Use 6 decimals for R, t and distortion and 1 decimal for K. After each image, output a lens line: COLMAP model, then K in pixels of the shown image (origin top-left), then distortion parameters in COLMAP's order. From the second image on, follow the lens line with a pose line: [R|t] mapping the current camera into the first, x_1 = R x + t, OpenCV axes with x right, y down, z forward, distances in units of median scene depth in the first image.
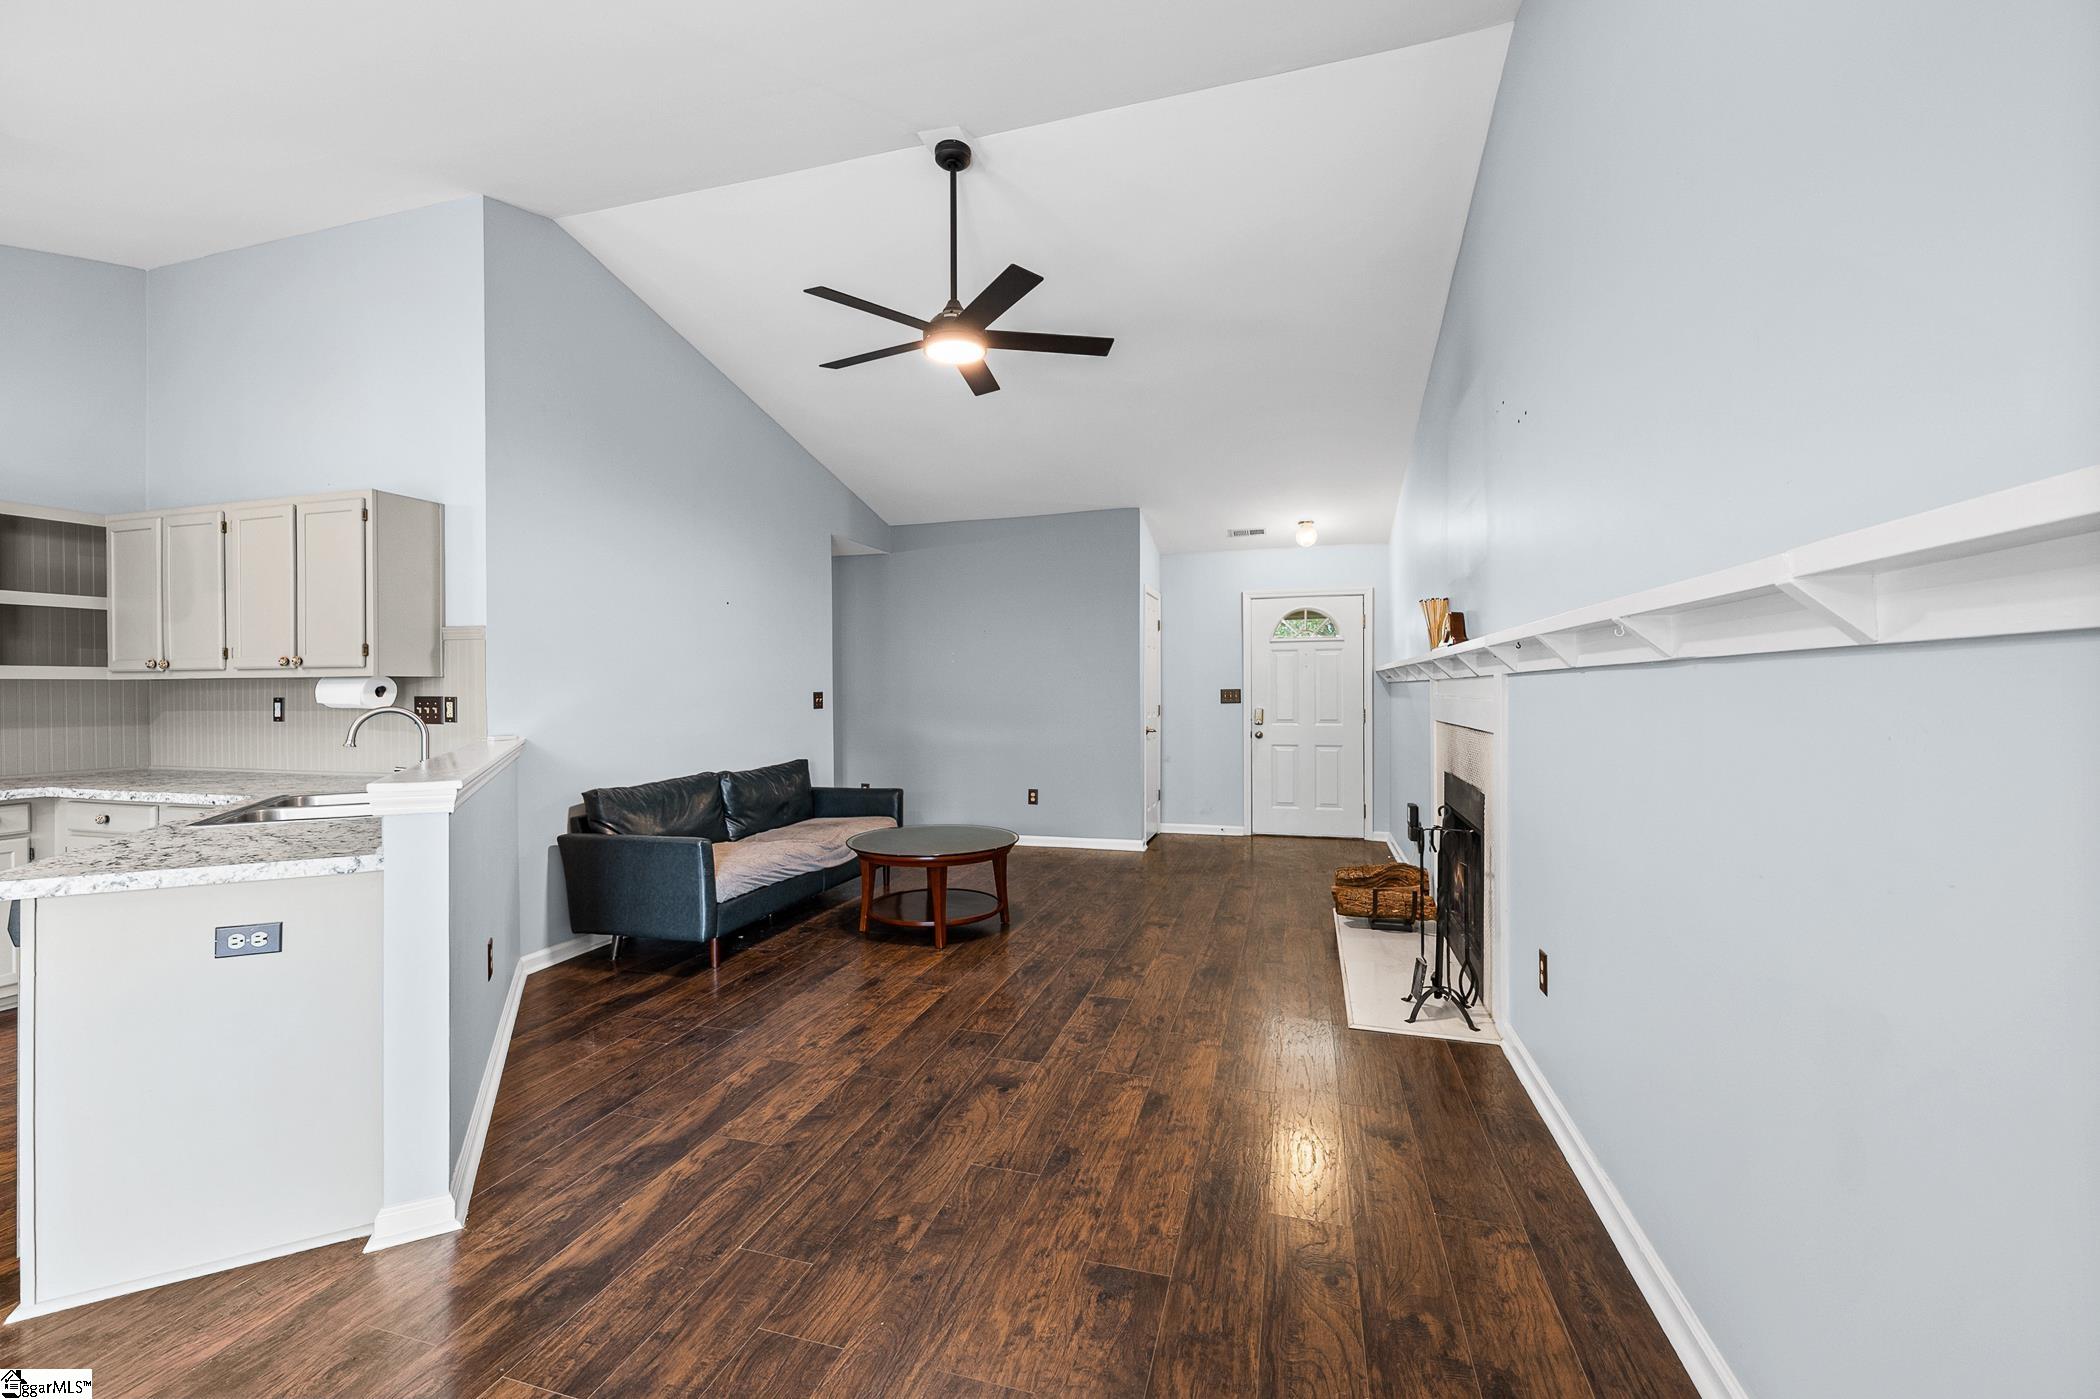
lens RADIAL K [[849.7, 0, 1048.8], [0, 849.7, 696.7], [0, 0, 1]] dist [-0.001567, -0.000038]
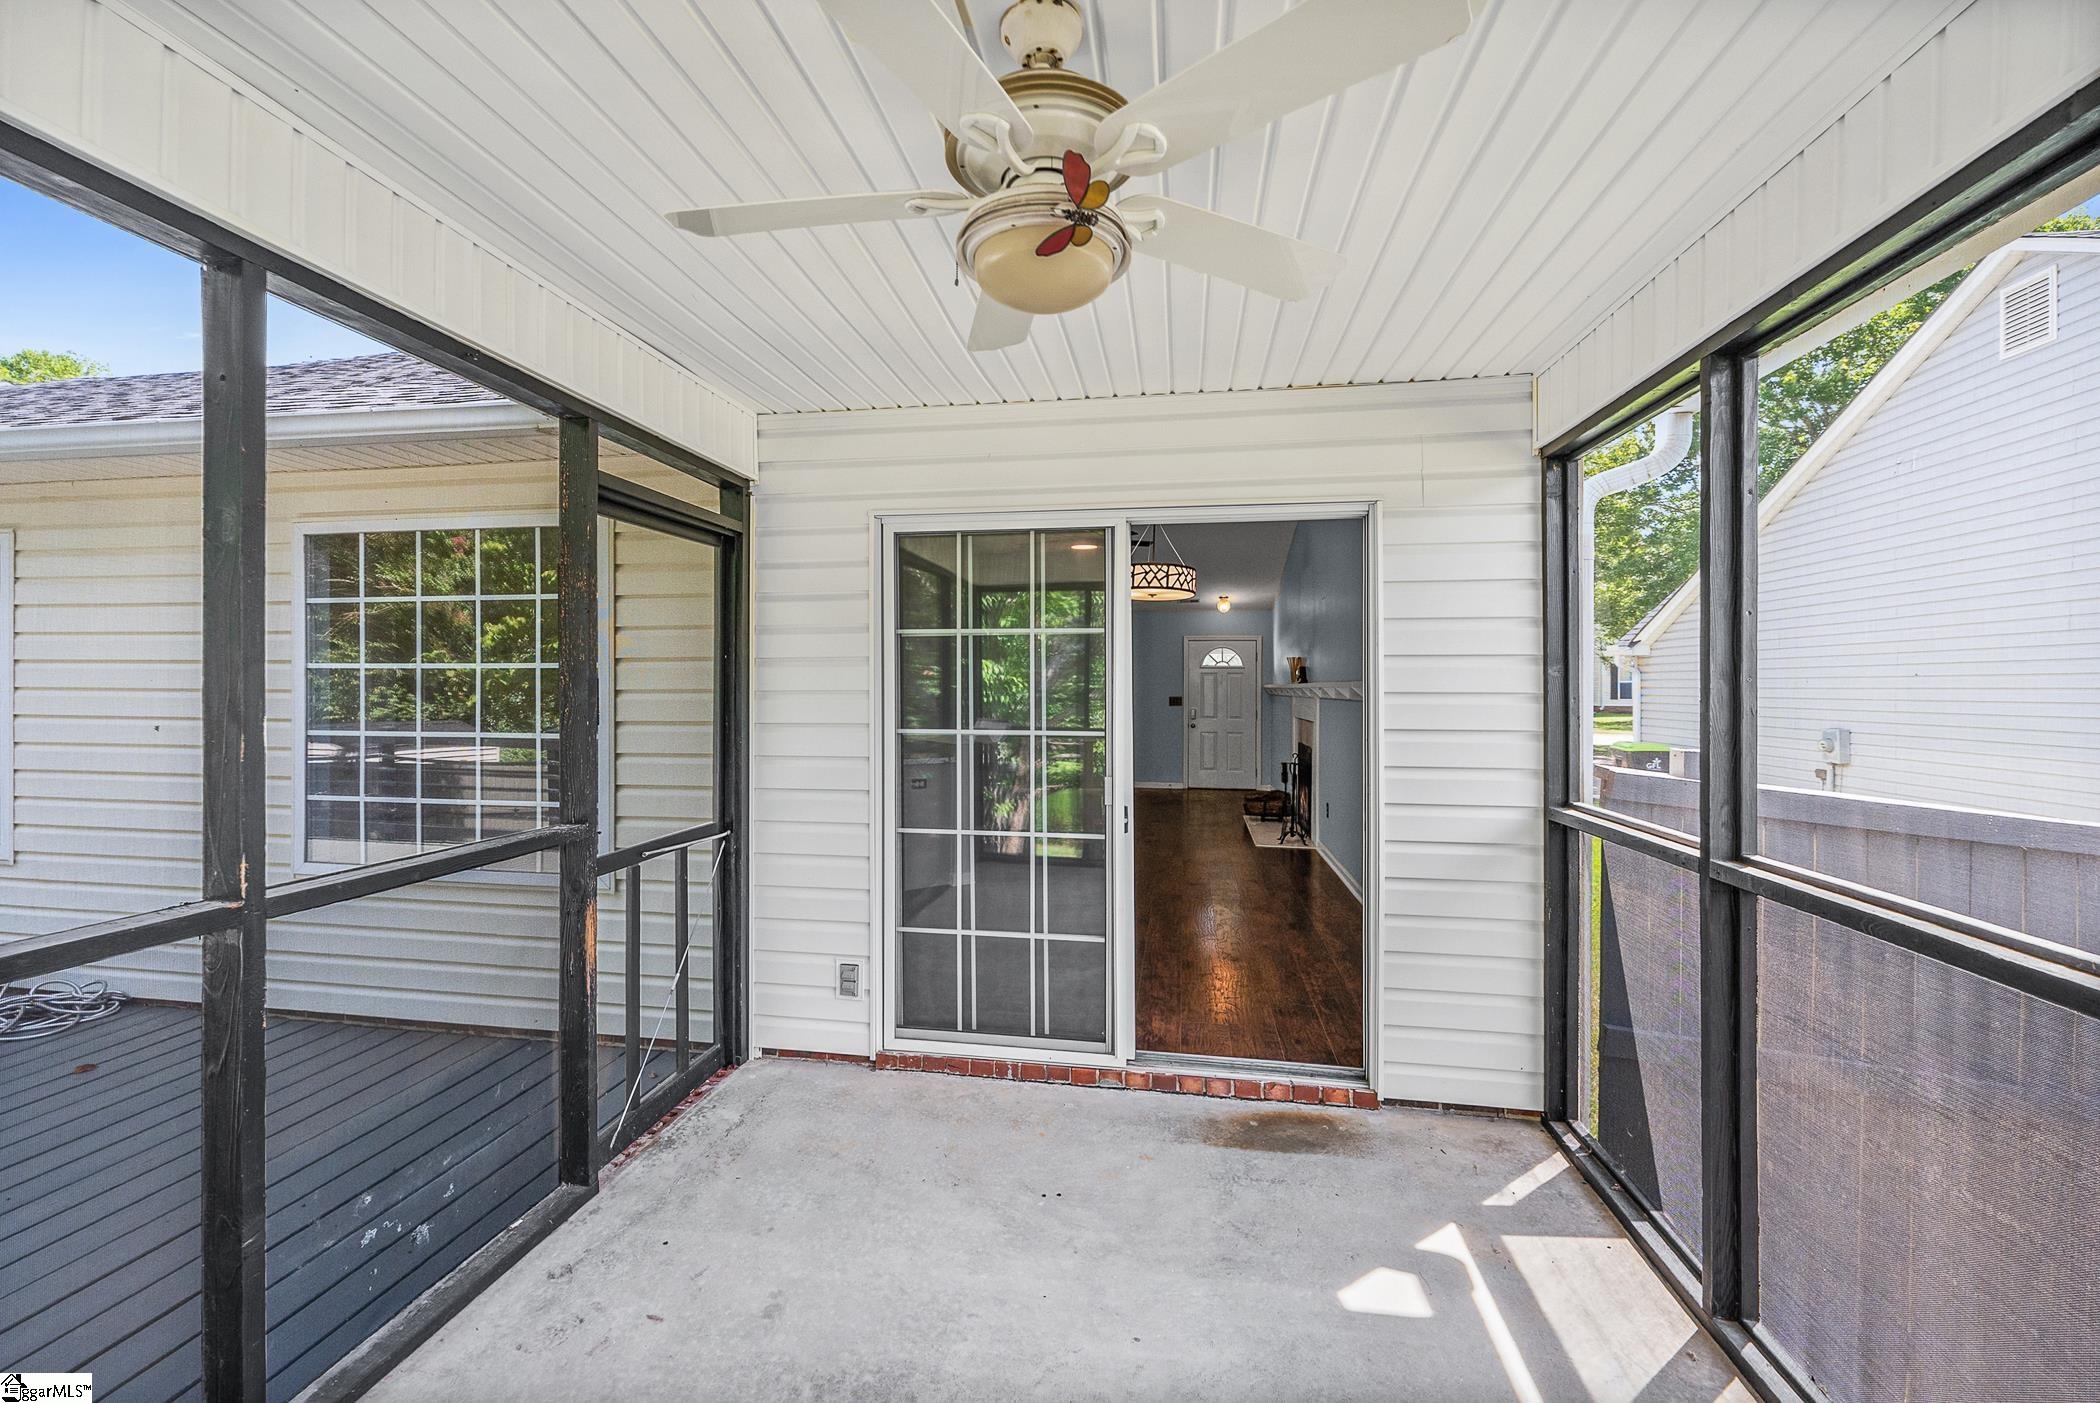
lens RADIAL K [[849.7, 0, 1044.6], [0, 849.7, 692.0], [0, 0, 1]] dist [-0.001567, -0.000038]
pose [[0.991964, 0.009397, 0.126175, -0.414181], [-0.009186, 0.999955, -0.002256, -0.022738], [-0.126190, 0.001079, 0.992005, -0.989363]]
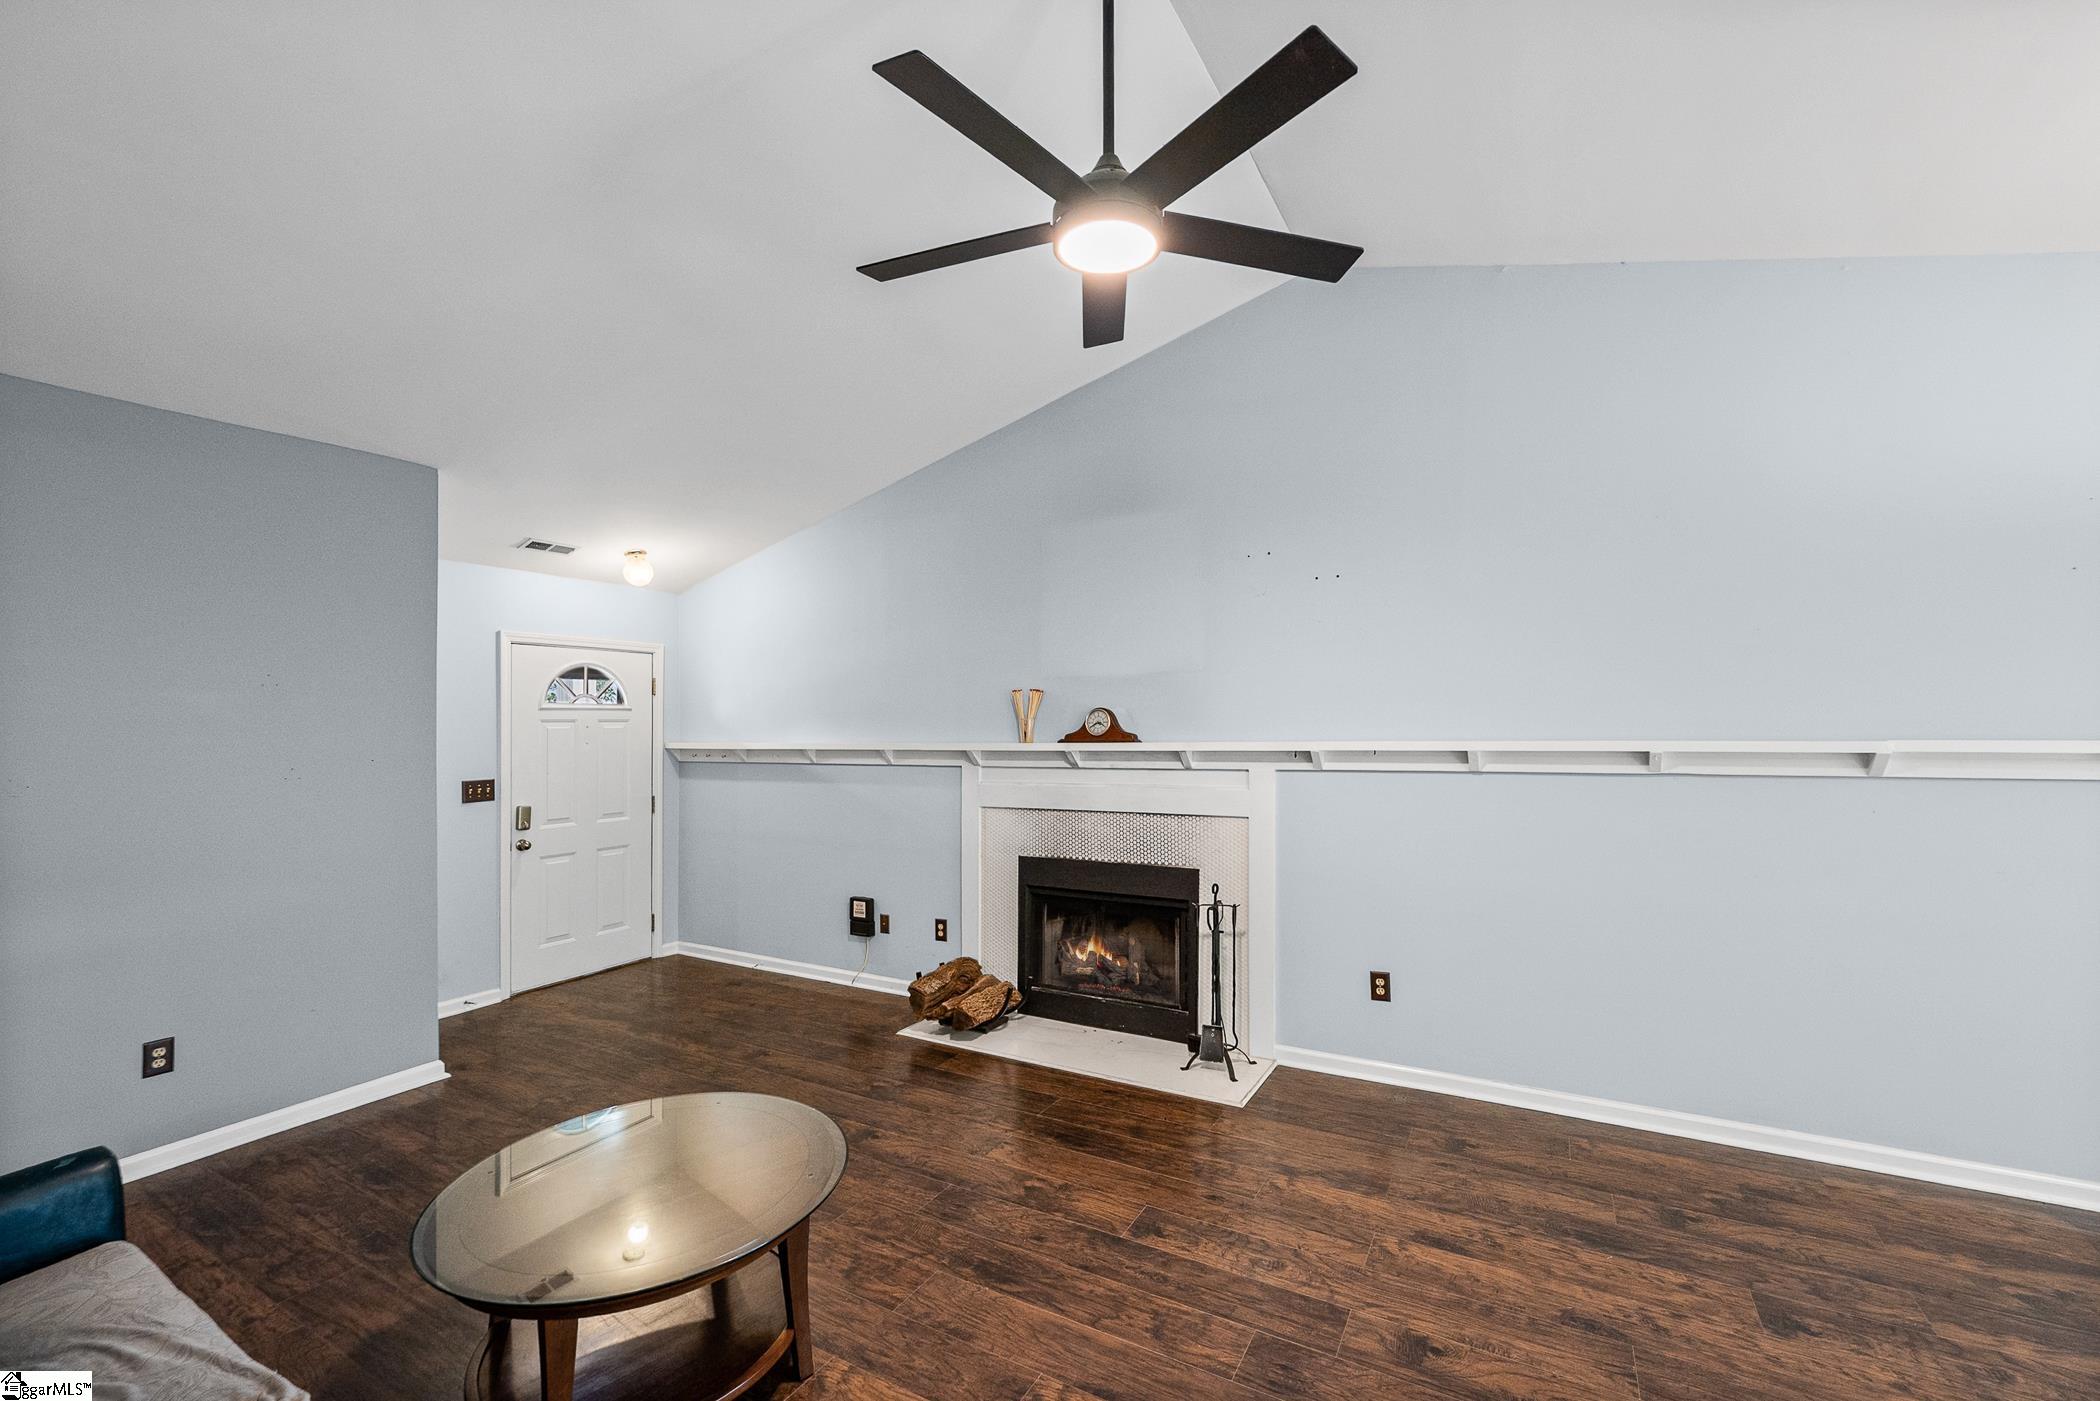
lens RADIAL K [[849.7, 0, 1080.4], [0, 849.7, 736.0], [0, 0, 1]] dist [-0.001567, -0.000038]
pose [[0.212018, -0.001039, 0.977265, -0.566369], [0.014751, 0.999889, -0.002138, -0.060194], [-0.977154, 0.014869, 0.212010, 0.749130]]
